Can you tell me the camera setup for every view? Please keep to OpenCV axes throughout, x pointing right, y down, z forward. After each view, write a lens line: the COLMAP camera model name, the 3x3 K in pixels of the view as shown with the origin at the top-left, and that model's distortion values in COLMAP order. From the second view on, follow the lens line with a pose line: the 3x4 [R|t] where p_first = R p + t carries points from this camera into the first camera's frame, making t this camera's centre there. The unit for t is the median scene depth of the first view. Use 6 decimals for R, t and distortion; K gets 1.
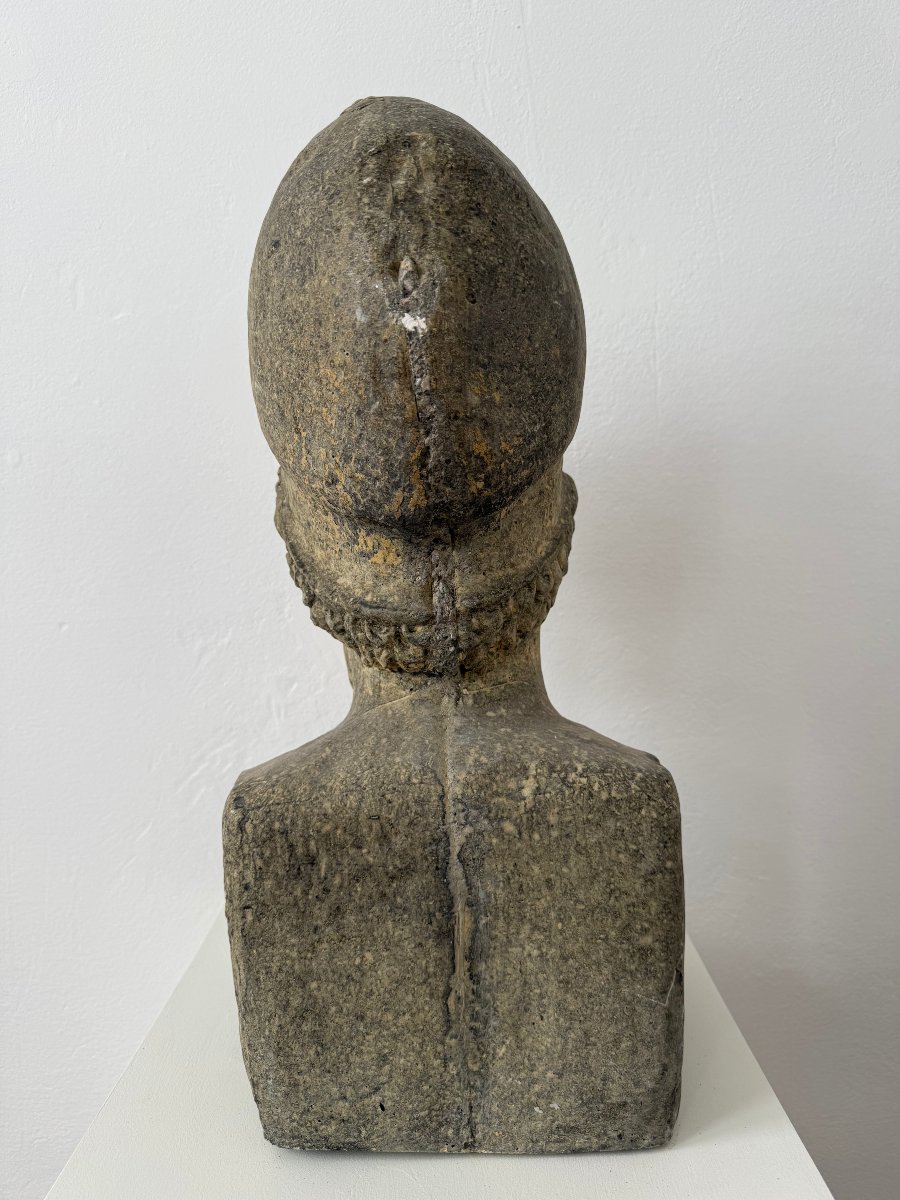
lens RADIAL K [[1251.2, 0, 455.4], [0, 1251.2, 612.1], [0, 0, 1]] dist [0.225211, -0.782926]
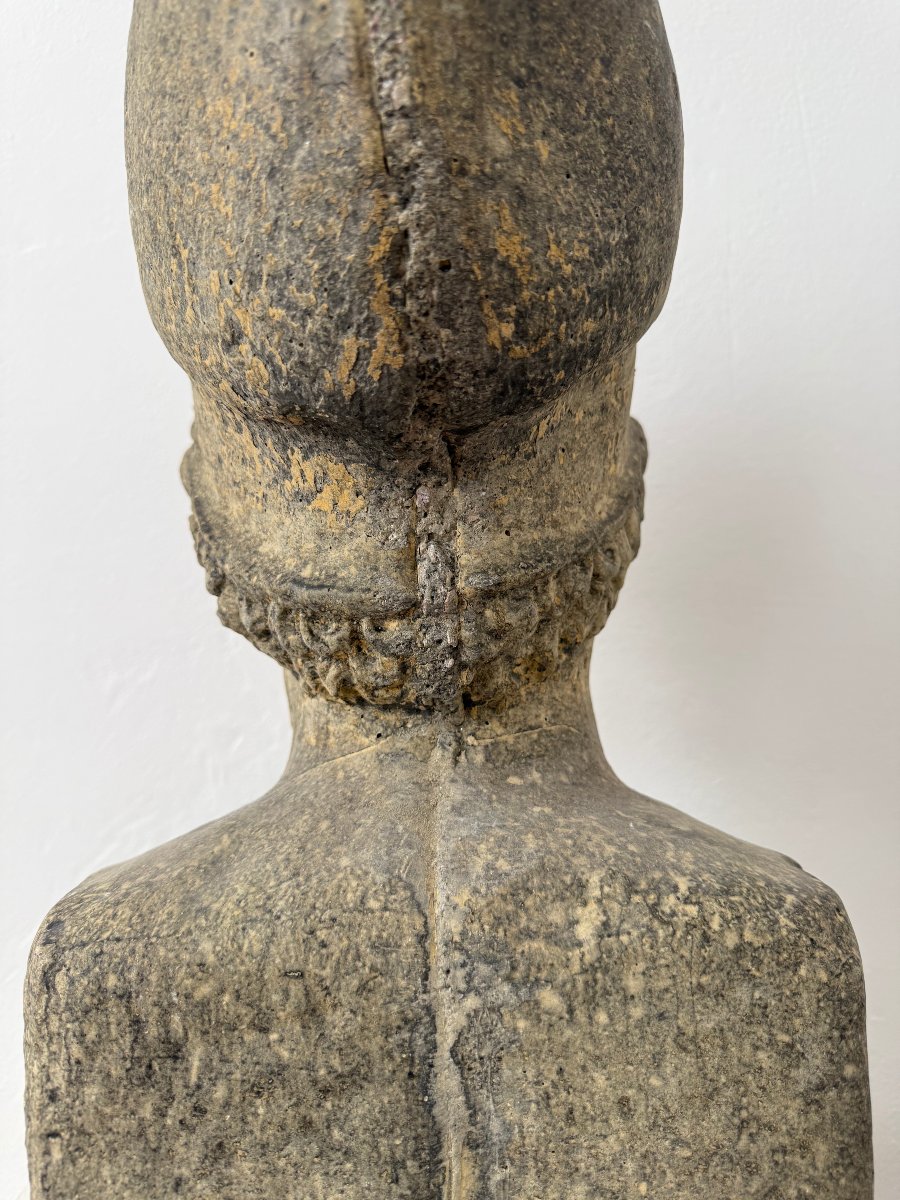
lens RADIAL K [[1018.0, 0, 450.0], [0, 1018.0, 600.0], [0, 0, 1]] dist [0.047982, -0.183314]
pose [[0.999701, 0.018516, -0.015953, 0.004691], [-0.020044, 0.994621, -0.101623, 0.049811], [0.013985, 0.101913, 0.994695, 0.558439]]
